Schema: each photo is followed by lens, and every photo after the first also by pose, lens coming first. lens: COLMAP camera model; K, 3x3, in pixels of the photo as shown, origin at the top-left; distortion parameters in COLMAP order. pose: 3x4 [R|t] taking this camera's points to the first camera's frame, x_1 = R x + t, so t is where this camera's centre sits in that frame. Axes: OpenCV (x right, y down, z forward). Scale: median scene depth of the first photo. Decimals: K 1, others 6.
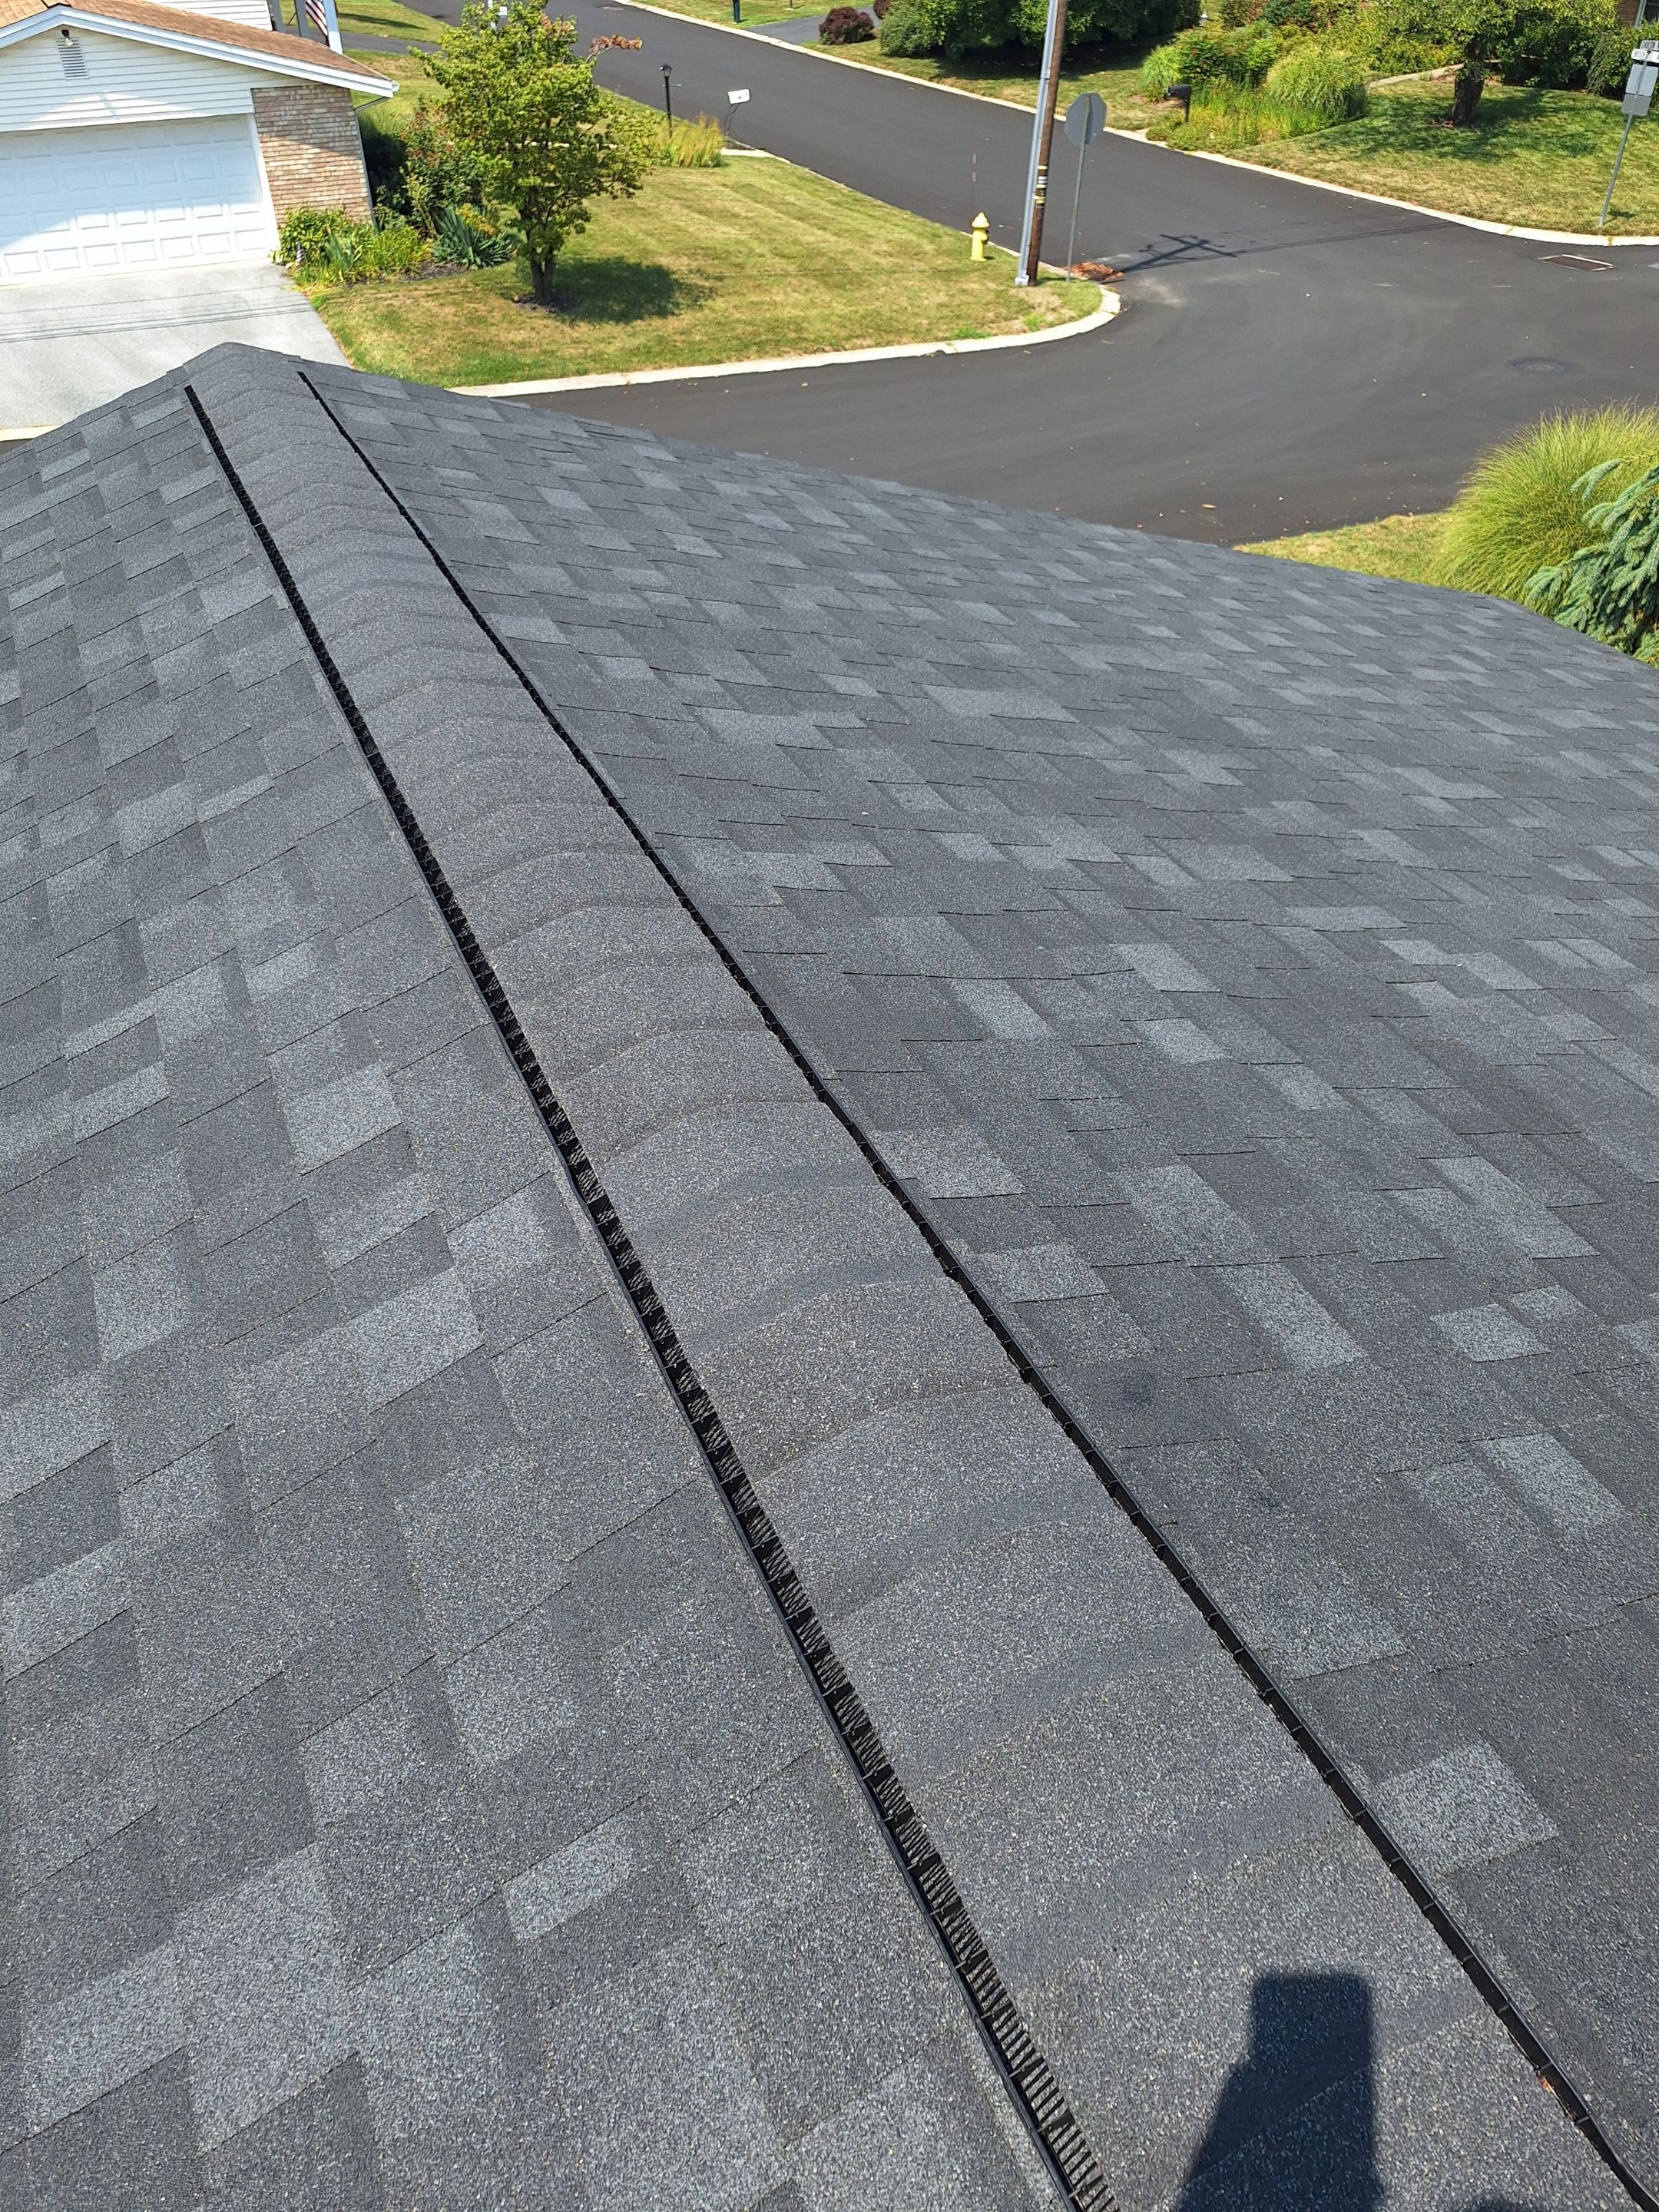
lens RADIAL K [[1685.0, 0, 829.5], [0, 1685.0, 1106.0], [0, 0, 1]] dist [0.096547, -0.109752]
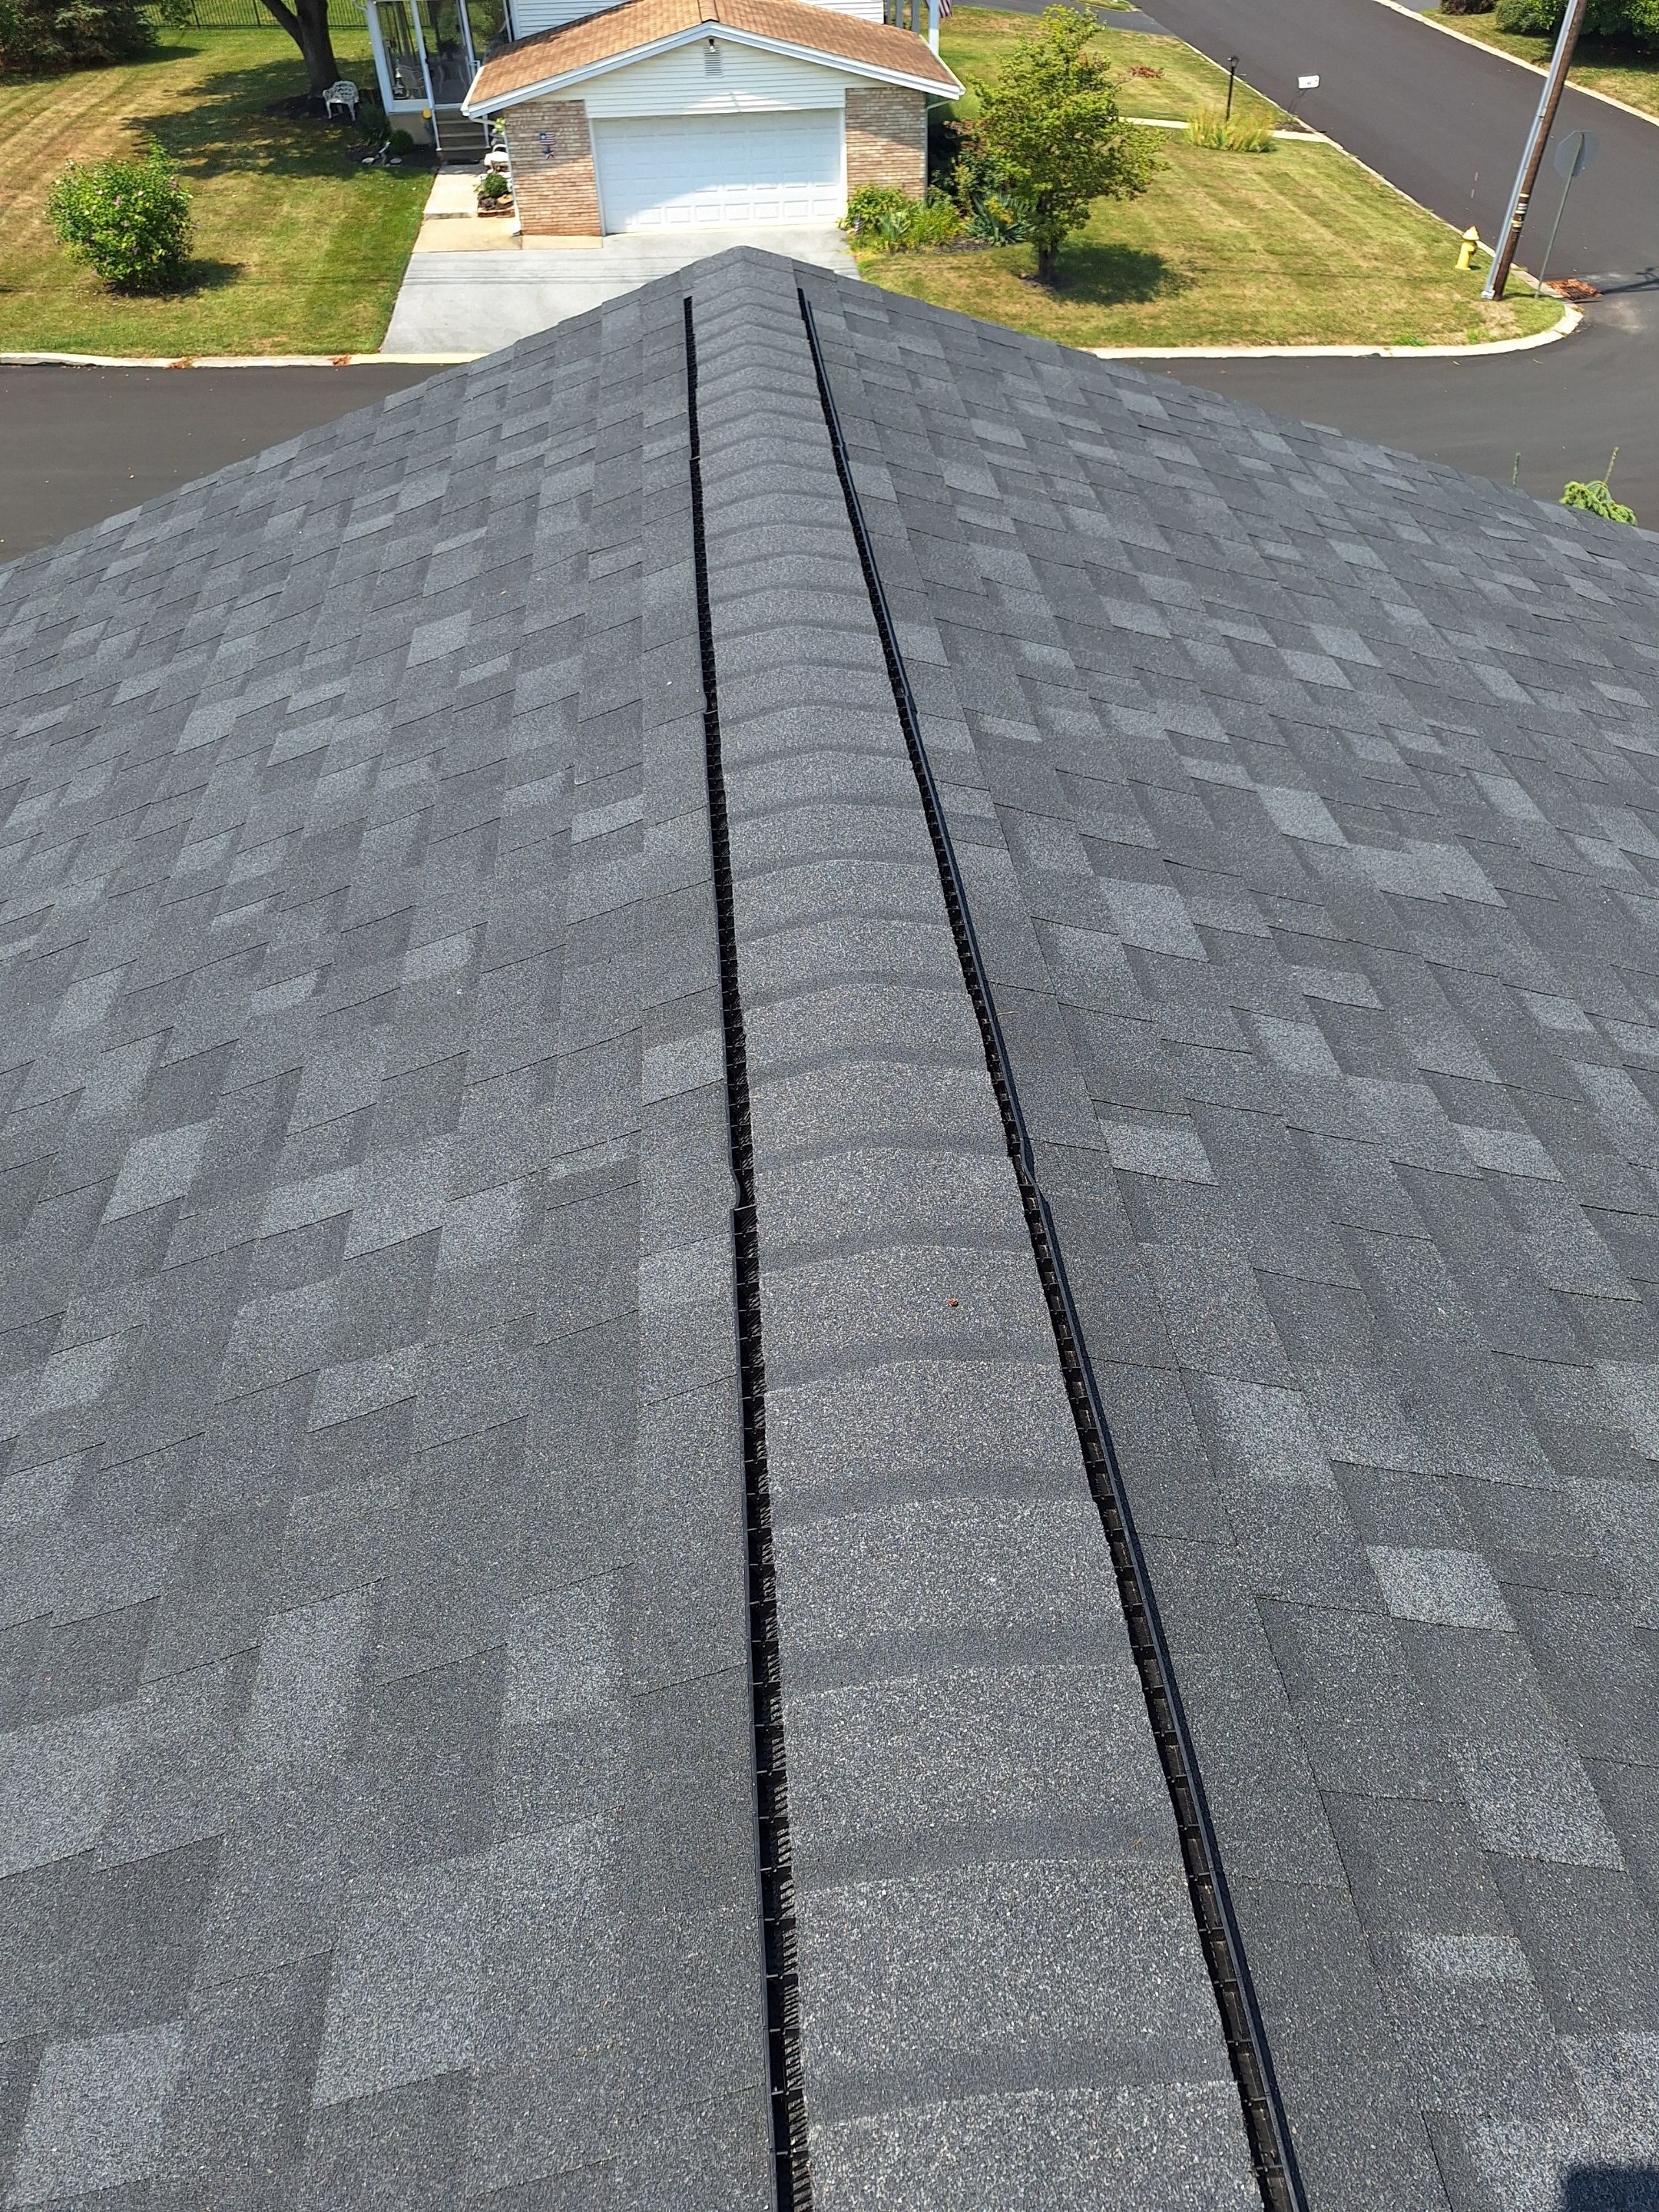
lens RADIAL K [[1685.7, 0, 829.5], [0, 1685.7, 1106.0], [0, 0, 1]] dist [0.007292, -0.008215]
pose [[0.951239, 0.203816, -0.231524, 0.076275], [-0.195497, 0.978953, 0.058576, 0.051145], [0.238590, -0.010458, 0.971064, -0.173855]]
